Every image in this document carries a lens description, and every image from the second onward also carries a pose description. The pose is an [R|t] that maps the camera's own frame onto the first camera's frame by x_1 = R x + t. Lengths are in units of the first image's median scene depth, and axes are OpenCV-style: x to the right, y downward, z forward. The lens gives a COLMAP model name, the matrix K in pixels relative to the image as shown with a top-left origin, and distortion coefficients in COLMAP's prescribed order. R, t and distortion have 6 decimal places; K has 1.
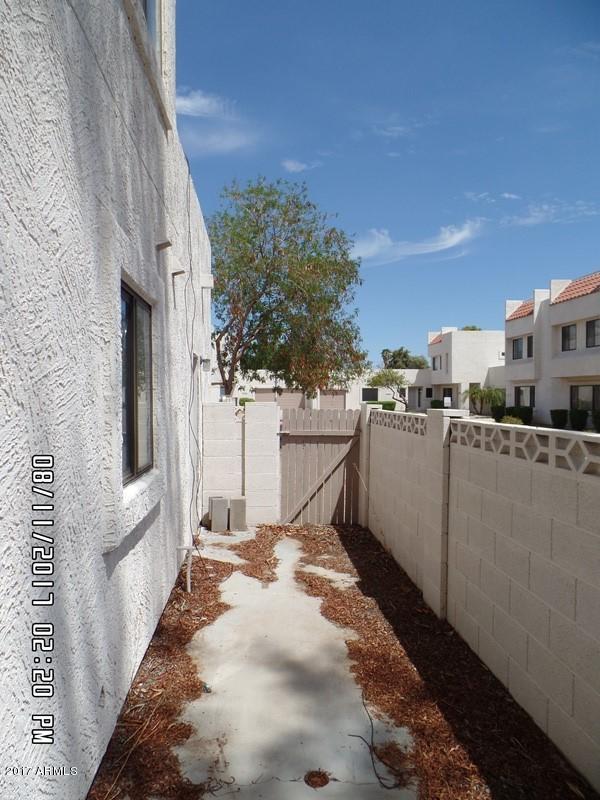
lens RADIAL K [[555.1, 0, 295.8], [0, 555.1, 402.2], [0, 0, 1]] dist [0.007888, 0.001144]
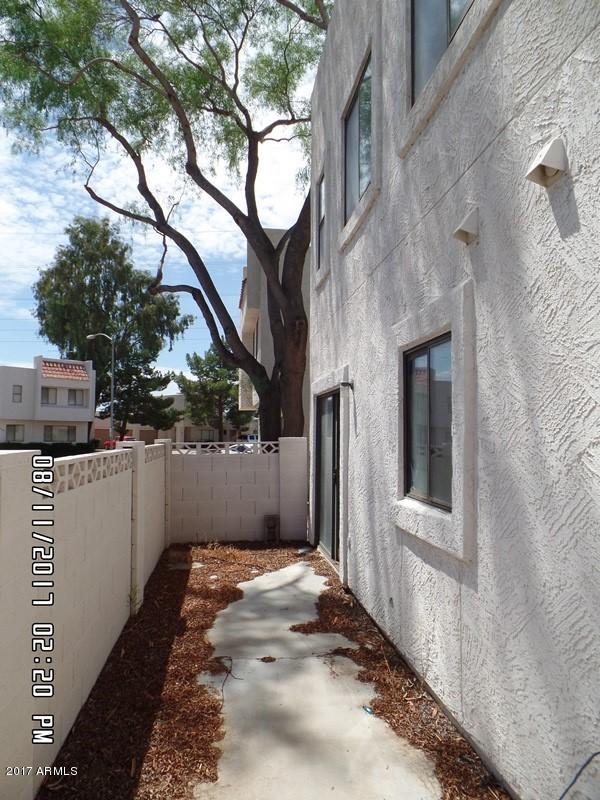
lens RADIAL K [[555.1, 0, 295.8], [0, 555.1, 402.2], [0, 0, 1]] dist [0.007888, 0.001144]
pose [[-0.998511, -0.013566, -0.052829, 0.046481], [-0.011123, 0.998867, -0.046264, -0.018152], [0.053397, -0.045607, -0.997531, 2.354946]]
